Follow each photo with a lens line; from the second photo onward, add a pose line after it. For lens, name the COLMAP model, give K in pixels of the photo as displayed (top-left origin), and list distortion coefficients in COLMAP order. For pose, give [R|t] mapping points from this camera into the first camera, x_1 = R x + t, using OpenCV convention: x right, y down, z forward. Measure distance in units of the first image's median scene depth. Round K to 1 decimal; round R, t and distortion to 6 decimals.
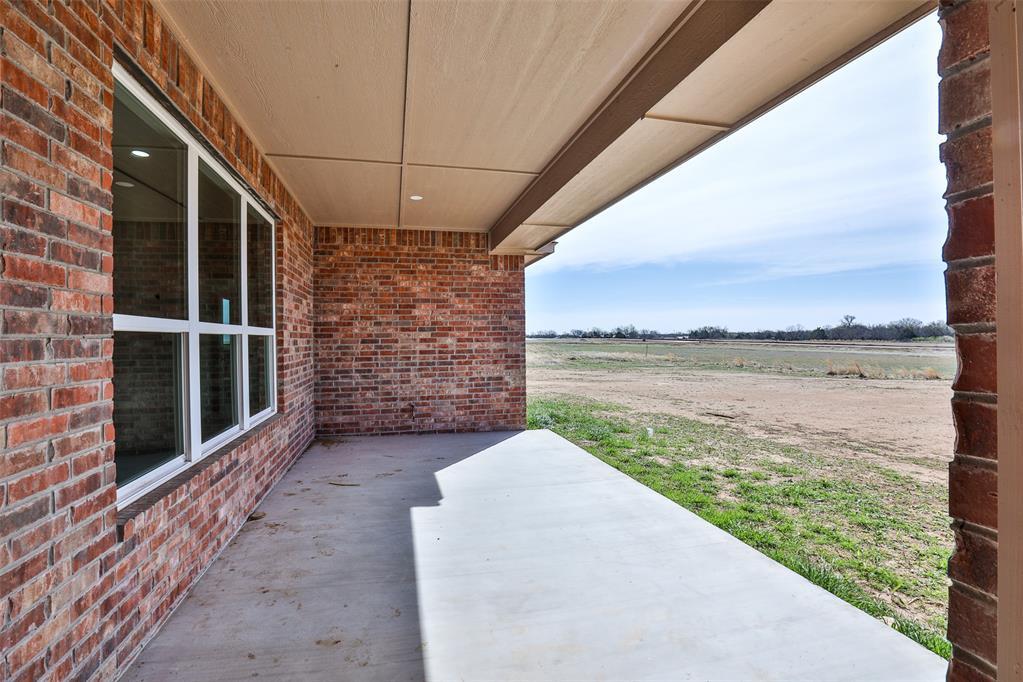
lens RADIAL K [[465.2, 0, 516.9], [0, 465.2, 339.5], [0, 0, 1]] dist [-0.047441, 0.013023]
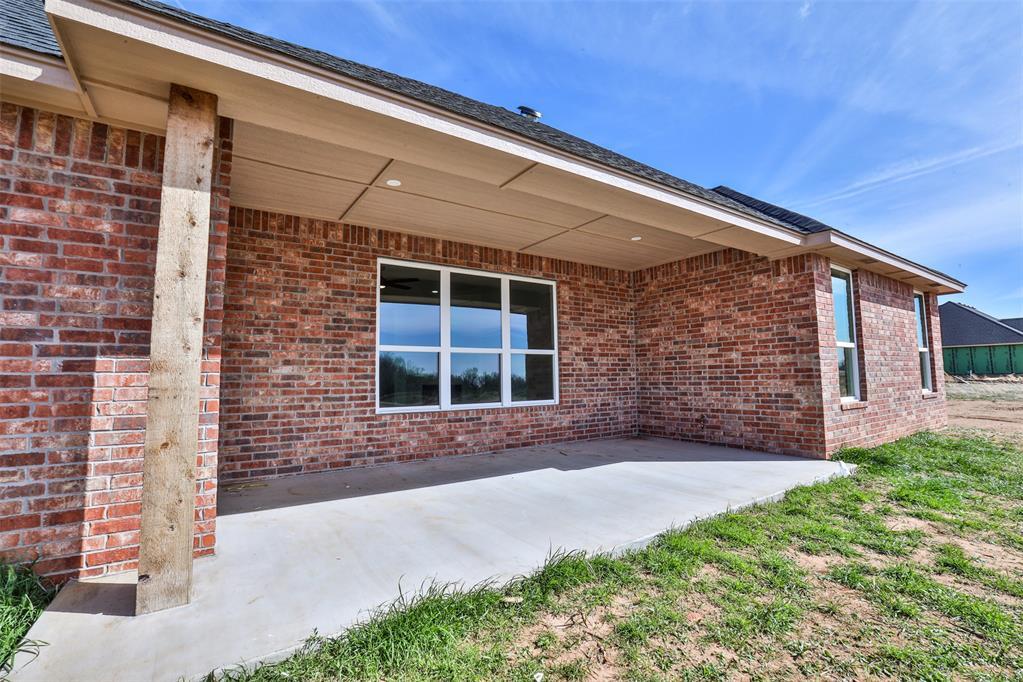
lens RADIAL K [[465.2, 0, 520.0], [0, 465.2, 336.6], [0, 0, 1]] dist [-0.047441, 0.013023]
pose [[0.358123, -0.075900, -0.930584, 0.624556], [0.008388, 0.996912, -0.078082, 0.036544], [0.933637, 0.020157, 0.357654, 0.212955]]
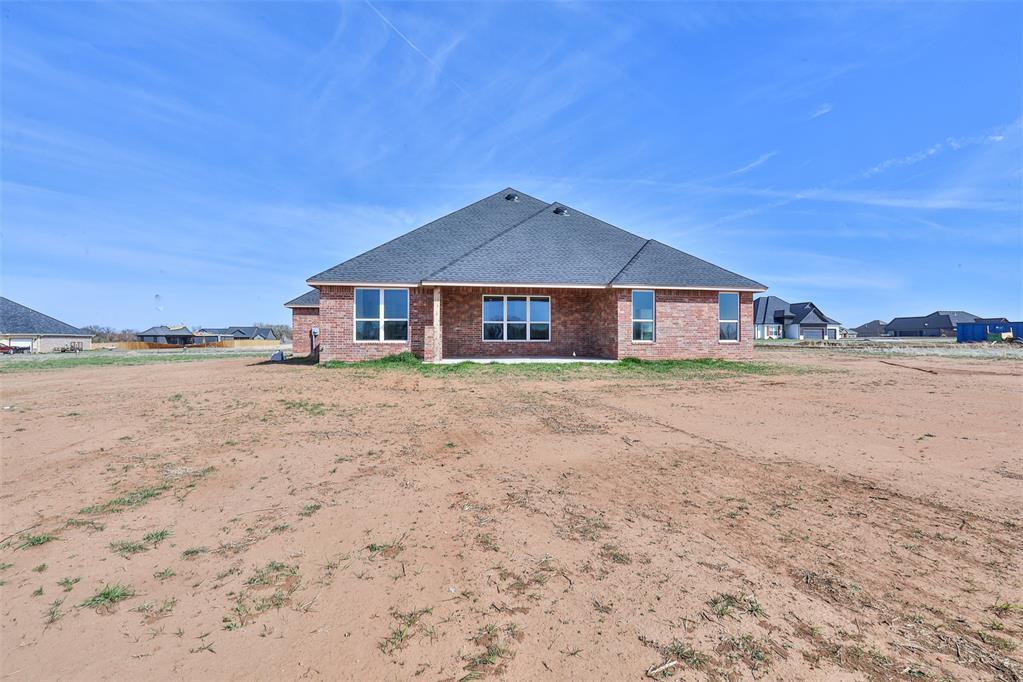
lens RADIAL K [[465.2, 0, 513.3], [0, 465.2, 342.1], [0, 0, 1]] dist [-0.047441, 0.013023]
pose [[-0.063291, 0.007647, -0.997966, 2.577040], [-0.003331, 0.999963, 0.007874, 0.085826], [0.997990, 0.003823, -0.063263, 0.639447]]
